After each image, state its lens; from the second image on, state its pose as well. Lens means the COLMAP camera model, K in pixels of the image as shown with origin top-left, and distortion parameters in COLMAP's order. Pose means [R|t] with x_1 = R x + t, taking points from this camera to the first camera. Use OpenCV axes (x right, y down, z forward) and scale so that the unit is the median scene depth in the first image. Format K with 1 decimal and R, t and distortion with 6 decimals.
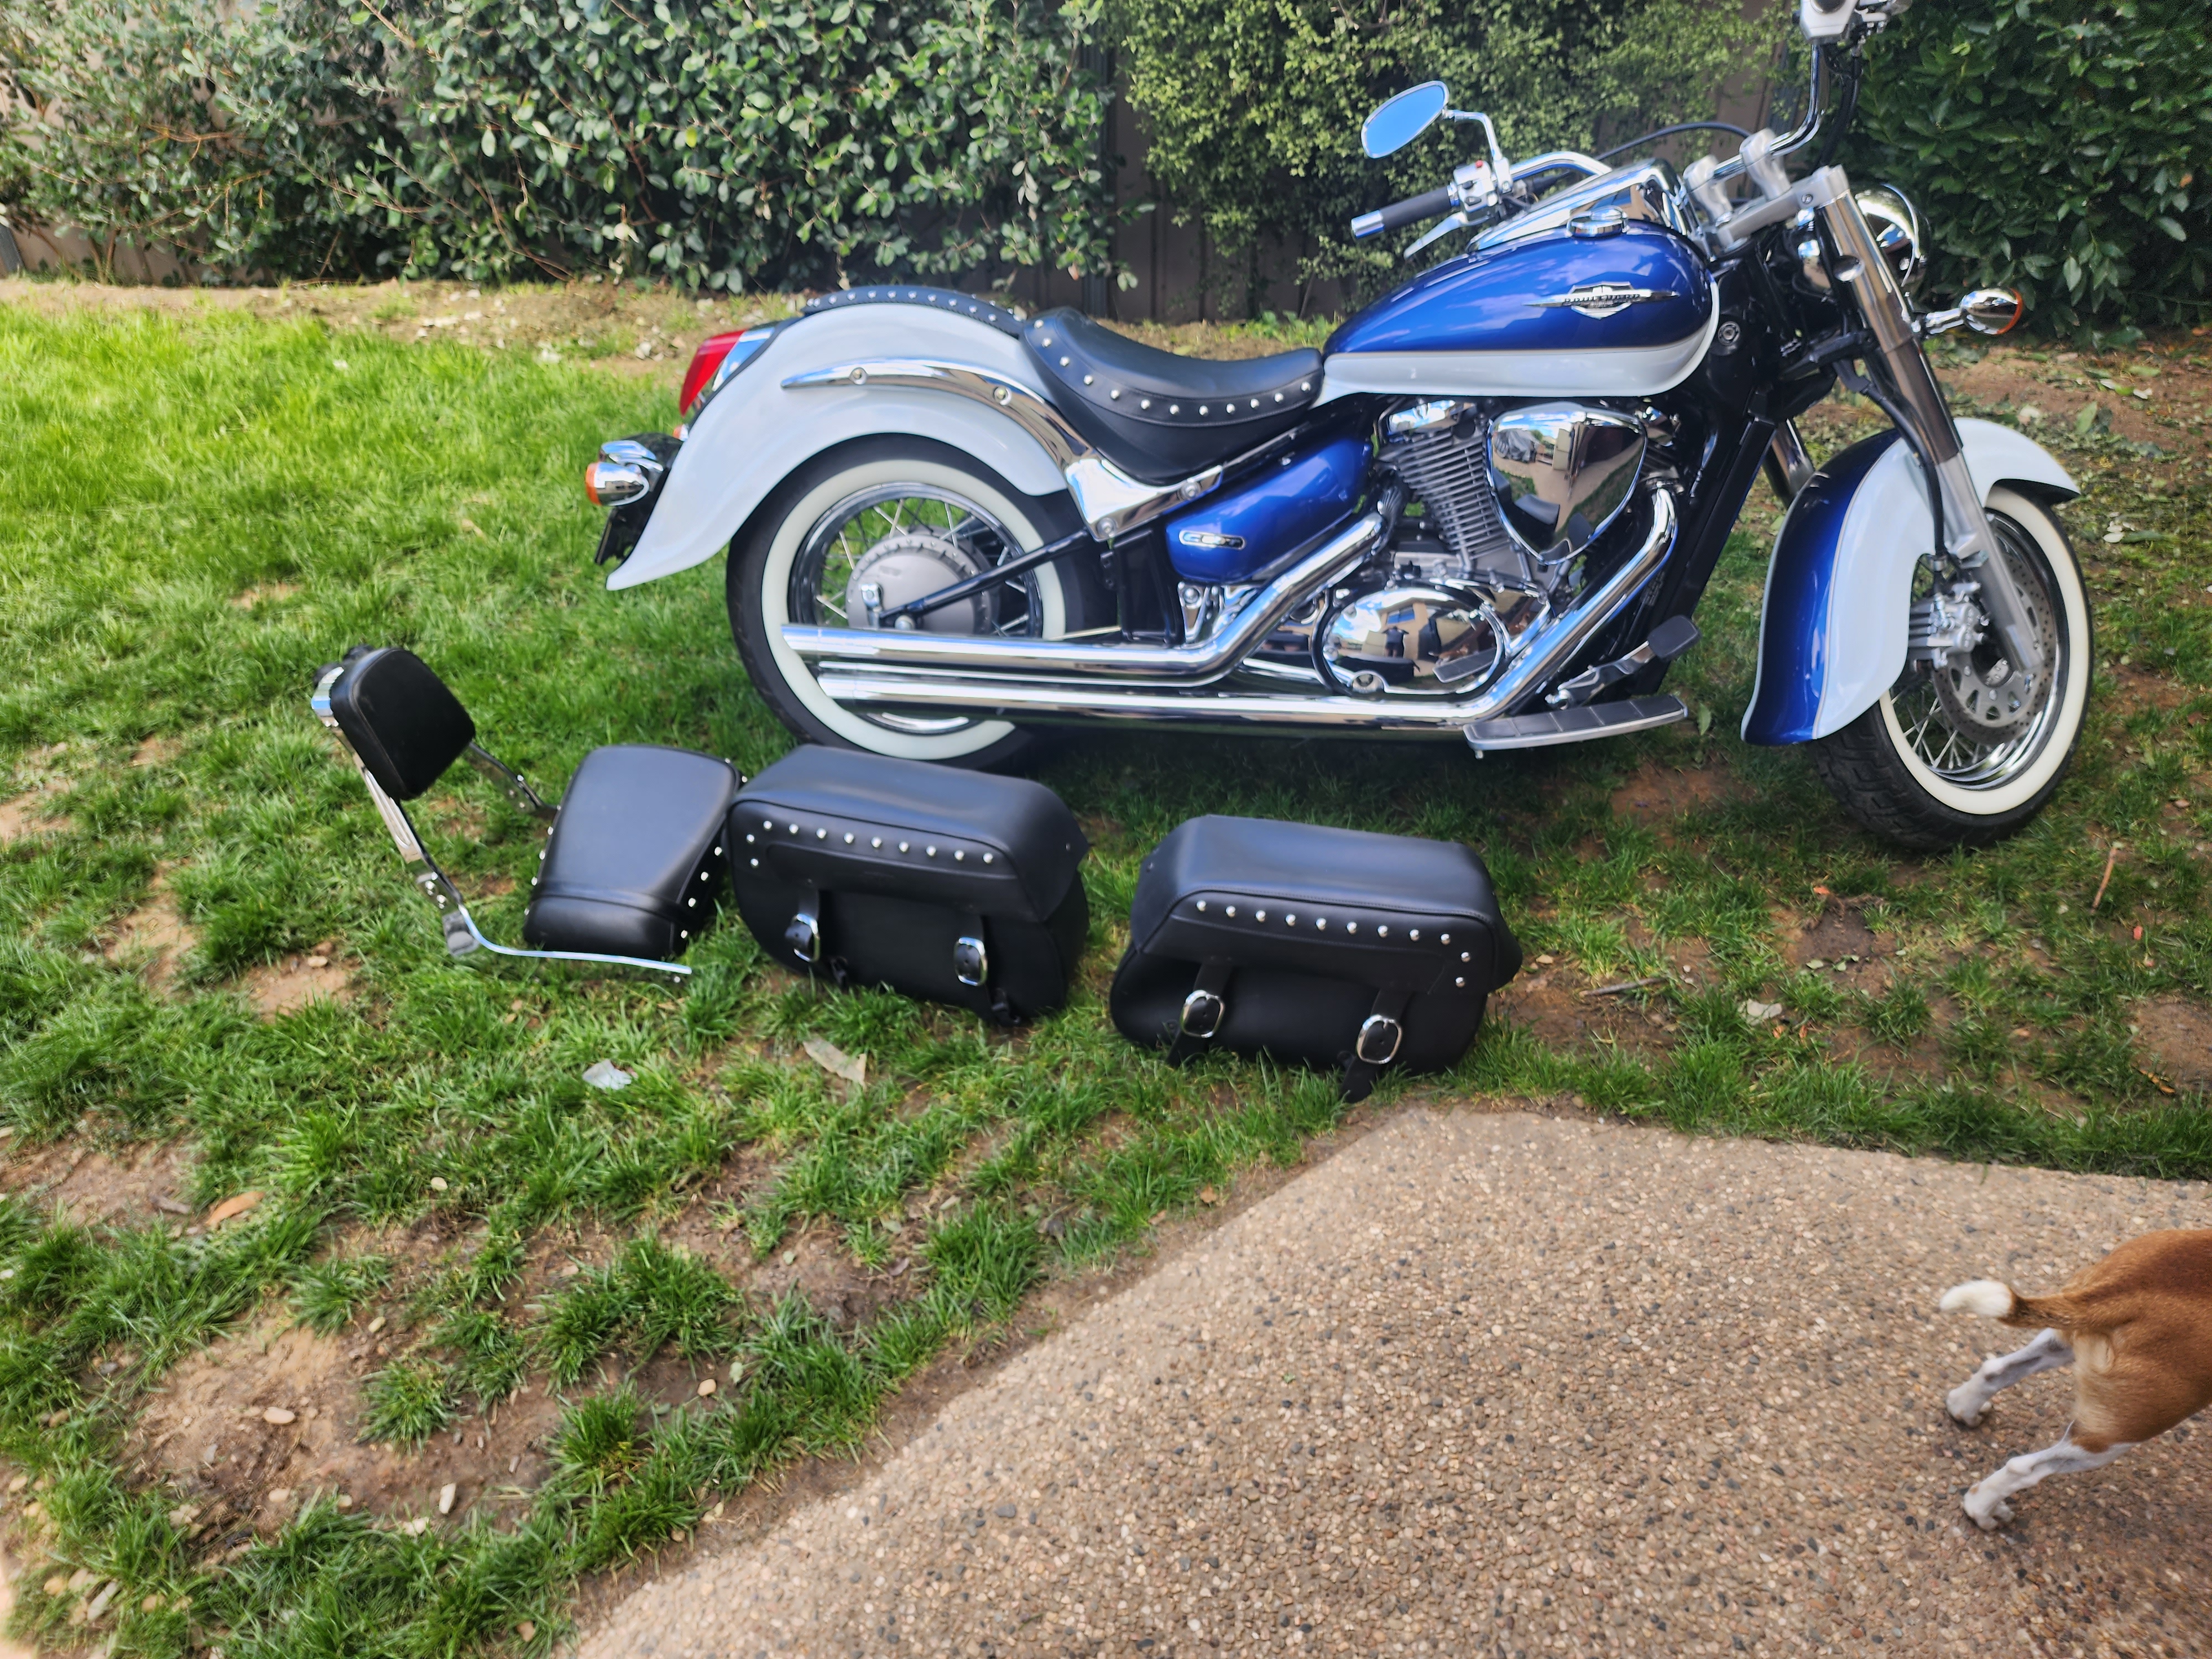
lens RADIAL K [[1495.7, 0, 1104.5], [0, 1495.7, 856.2], [0, 0, 1]] dist [0.060504, -0.062691]
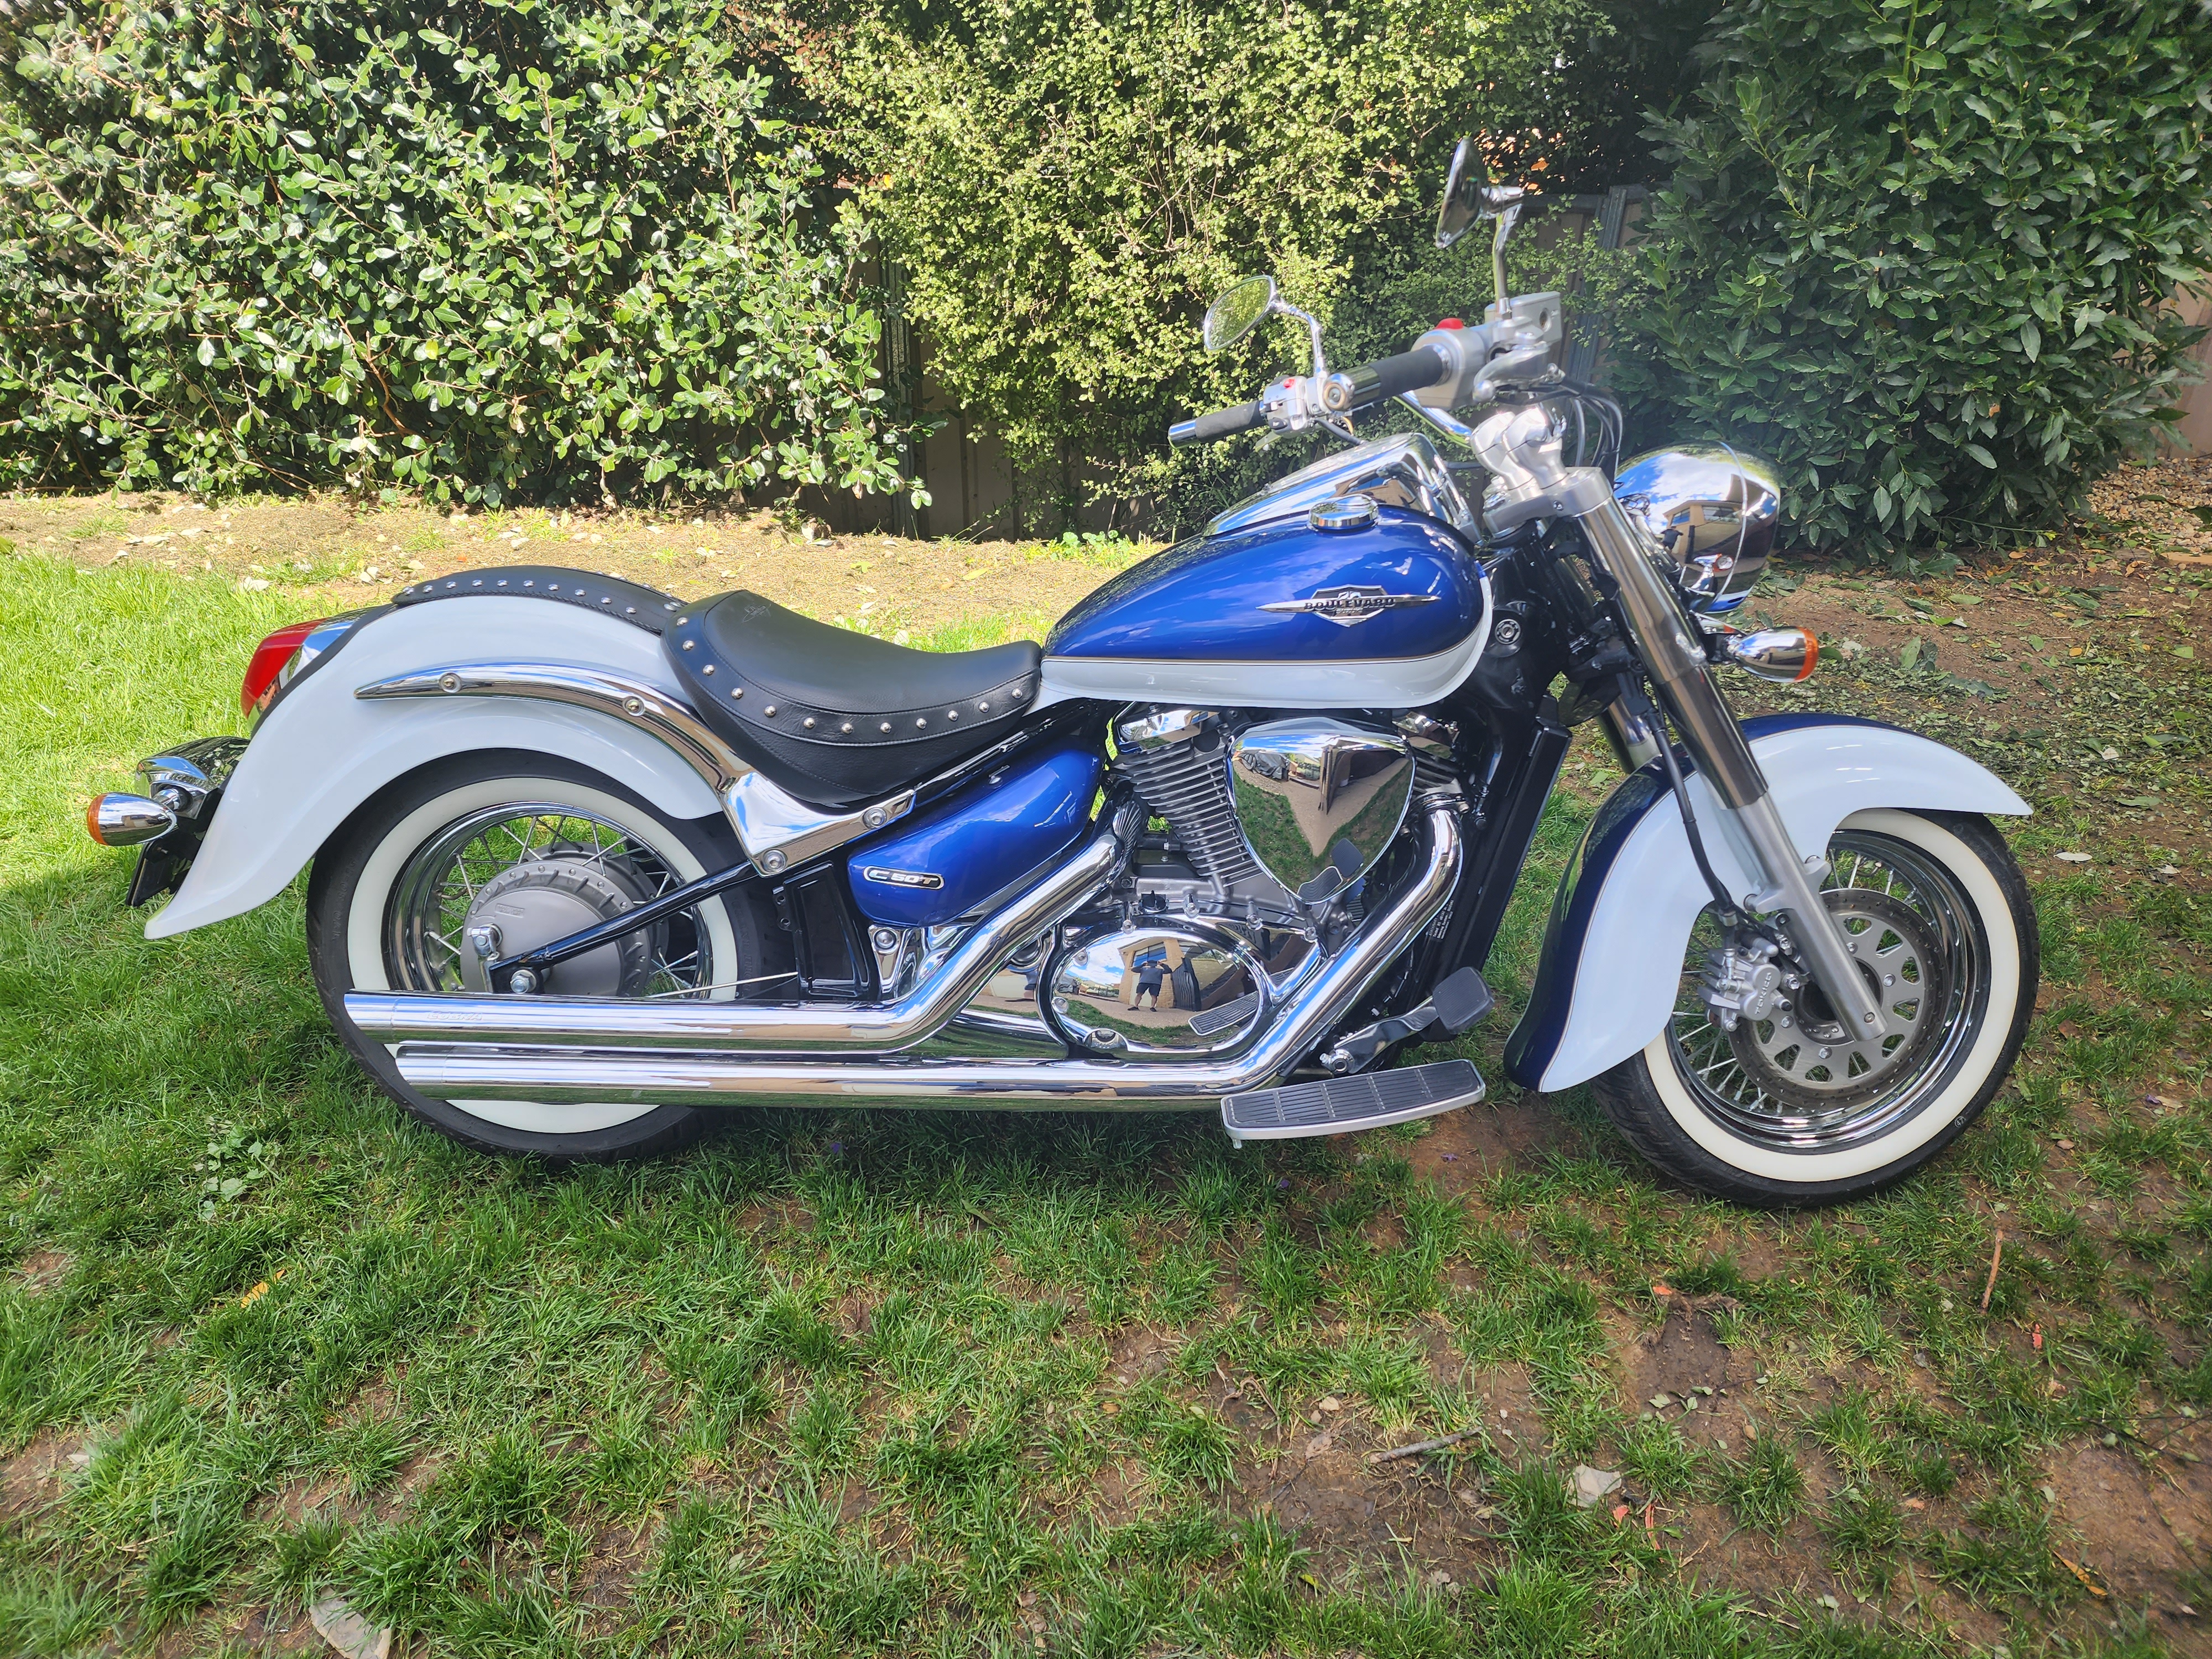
lens RADIAL K [[1470.2, 0, 1106.0], [0, 1470.2, 829.5], [0, 0, 1]] dist [0.080950, -0.081059]
pose [[0.997109, -0.015534, 0.074384, 0.068627], [0.023693, 0.993638, -0.110100, -0.082440], [-0.072200, 0.111544, 0.991133, 0.112892]]
